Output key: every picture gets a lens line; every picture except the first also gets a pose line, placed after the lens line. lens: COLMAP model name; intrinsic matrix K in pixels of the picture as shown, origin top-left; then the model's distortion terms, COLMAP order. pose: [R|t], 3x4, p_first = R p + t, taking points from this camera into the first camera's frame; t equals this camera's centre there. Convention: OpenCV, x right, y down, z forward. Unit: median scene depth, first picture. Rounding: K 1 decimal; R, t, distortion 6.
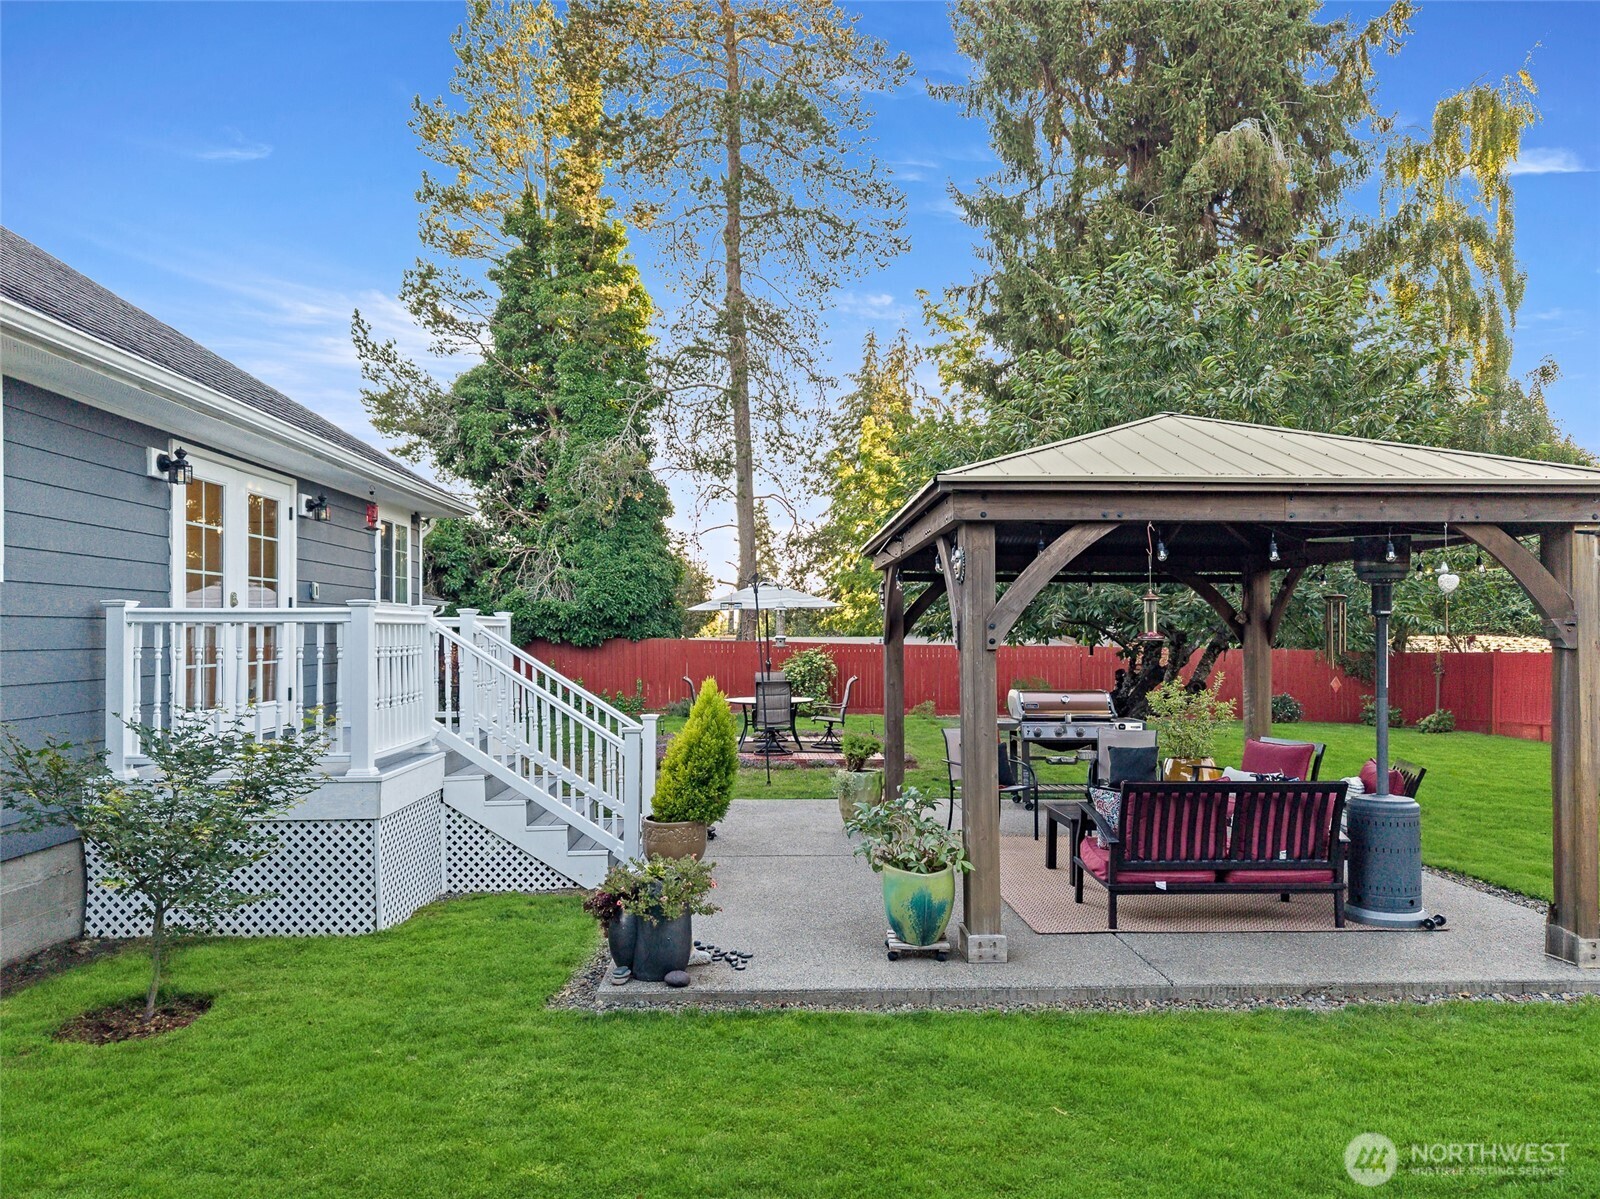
lens RADIAL K [[1121.4, 0, 803.7], [0, 1121.4, 643.5], [0, 0, 1]] dist [0.078220, -0.036377]
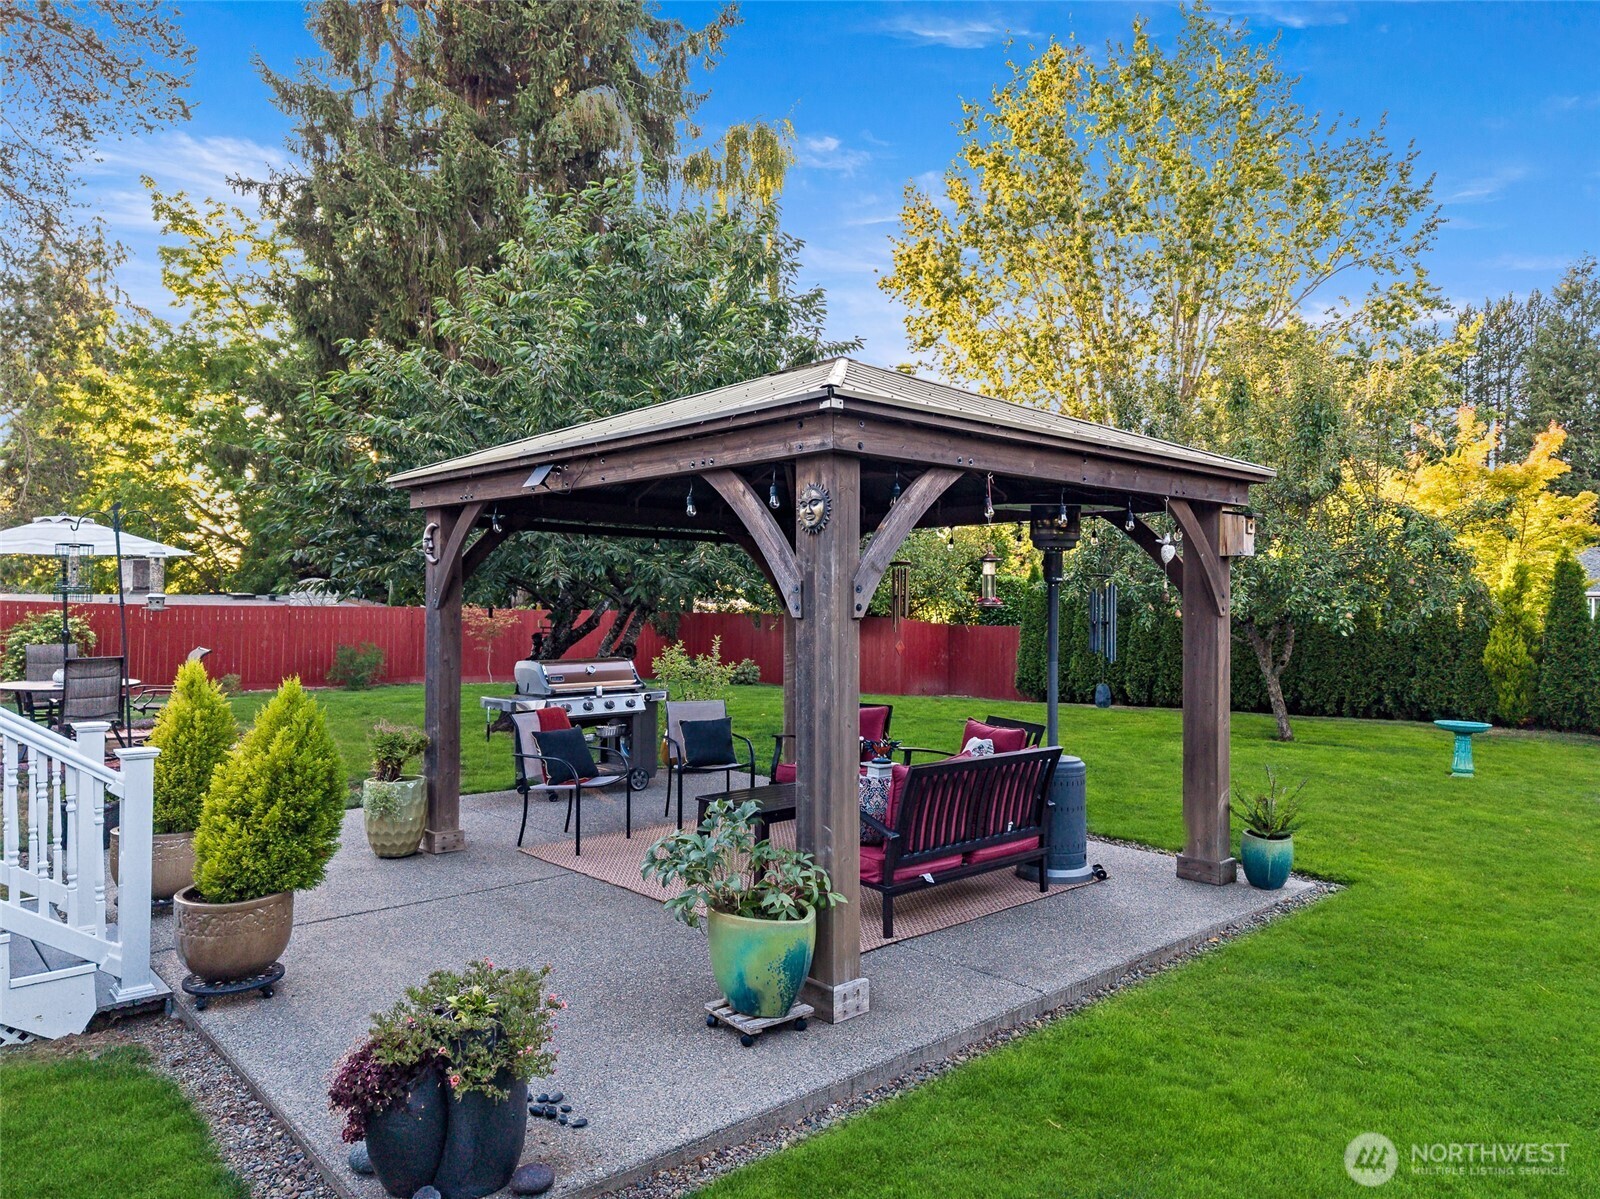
lens RADIAL K [[1104.7, 0, 800.0], [0, 1104.7, 599.5], [0, 0, 1]] dist [0.049023, -0.033463]
pose [[0.769366, 0.001326, 0.638807, -0.322201], [-0.000239, 0.999998, -0.001788, -0.005439], [-0.638808, 0.001223, 0.769365, 0.388852]]
